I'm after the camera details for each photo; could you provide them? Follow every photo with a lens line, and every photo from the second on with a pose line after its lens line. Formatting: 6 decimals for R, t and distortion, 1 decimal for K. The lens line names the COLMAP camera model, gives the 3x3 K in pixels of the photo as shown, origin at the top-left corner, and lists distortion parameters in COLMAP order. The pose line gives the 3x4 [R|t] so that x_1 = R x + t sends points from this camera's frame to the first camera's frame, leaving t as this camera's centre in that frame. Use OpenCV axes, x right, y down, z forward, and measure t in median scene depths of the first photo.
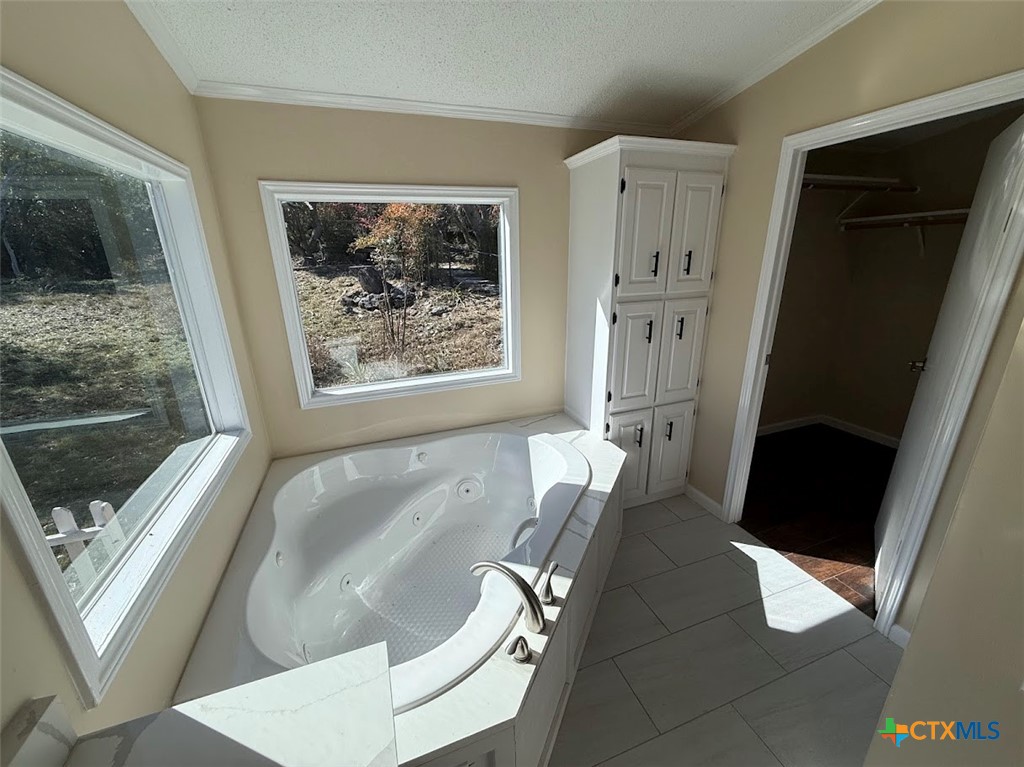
lens RADIAL K [[407.8, 0, 507.4], [0, 407.8, 383.3], [0, 0, 1]] dist [0.001059, 0.000297]
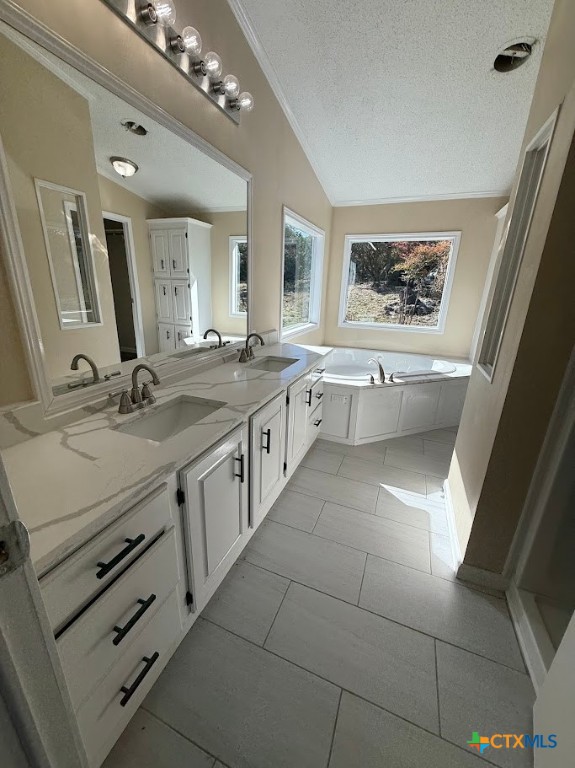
lens RADIAL K [[305.8, 0, 284.5], [0, 305.8, 382.5], [0, 0, 1]] dist [0.001059, 0.000297]
pose [[0.740376, 0.244952, -0.625972, 0.135312], [-0.247799, 0.965113, 0.084574, 0.084800], [0.624851, 0.092499, 0.775246, -0.165448]]
